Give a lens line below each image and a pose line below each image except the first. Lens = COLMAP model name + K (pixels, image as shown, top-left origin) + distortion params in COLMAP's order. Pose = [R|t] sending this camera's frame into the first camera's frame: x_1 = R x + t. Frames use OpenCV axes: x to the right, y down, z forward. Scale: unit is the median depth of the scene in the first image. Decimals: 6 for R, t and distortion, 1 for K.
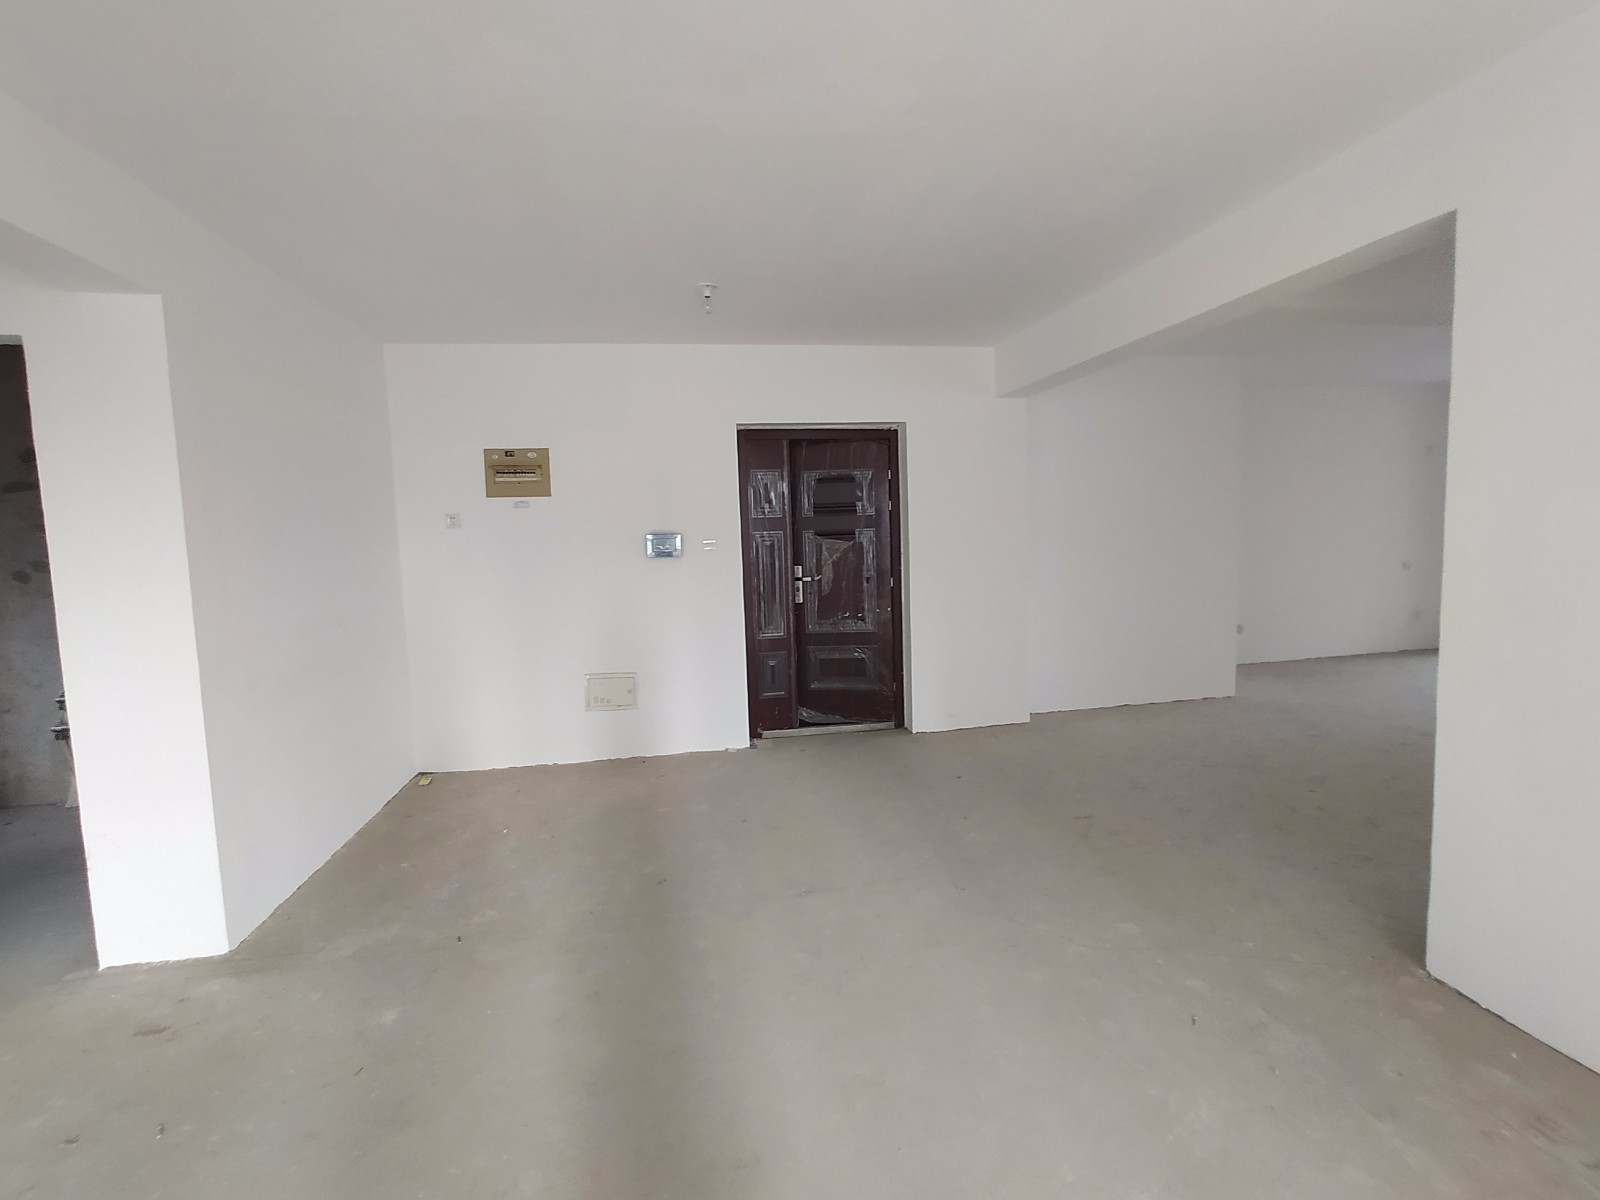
lens RADIAL K [[733.3, 0, 800.0], [0, 733.3, 600.0], [0, 0, 1]] dist [-0.001802, -0.000267]
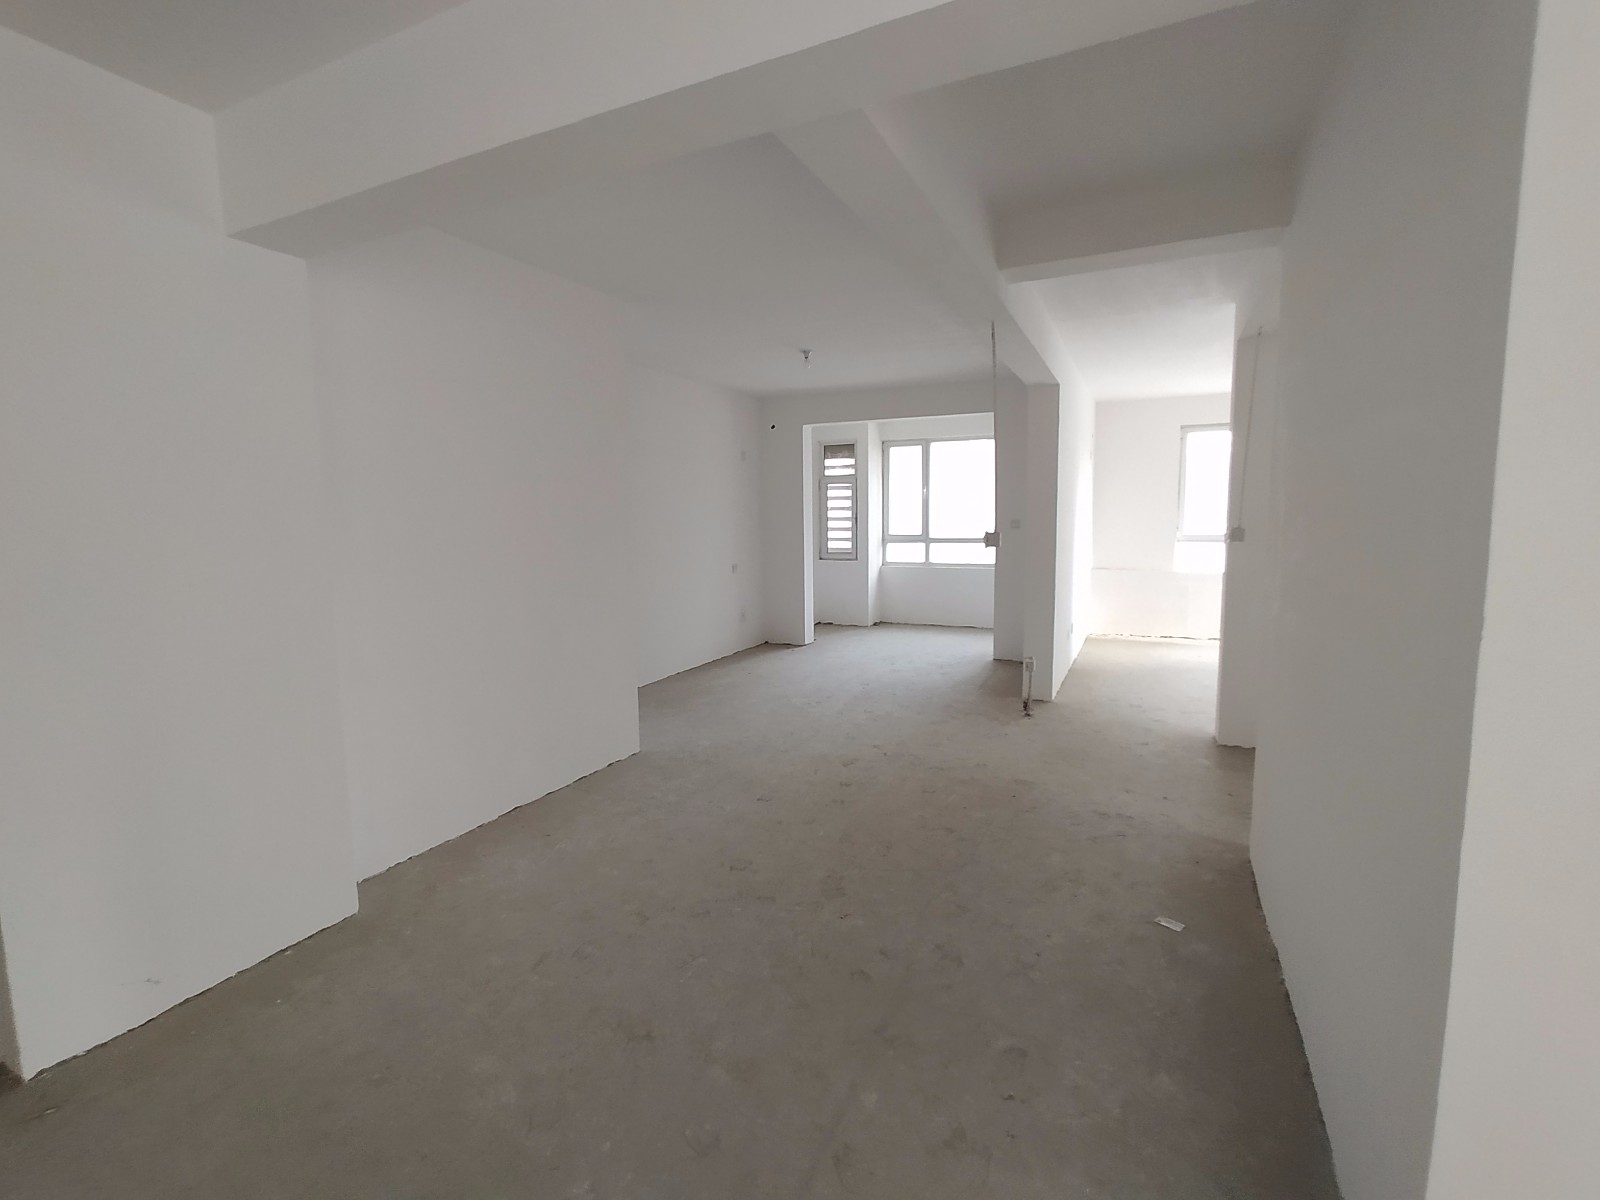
lens RADIAL K [[733.3, 0, 800.0], [0, 733.3, 600.0], [0, 0, 1]] dist [-0.001802, -0.000267]
pose [[0.589264, -0.067524, 0.805114, 0.098837], [0.063727, 0.997281, 0.036999, -0.044237], [-0.805423, 0.029505, 0.591965, 0.437725]]
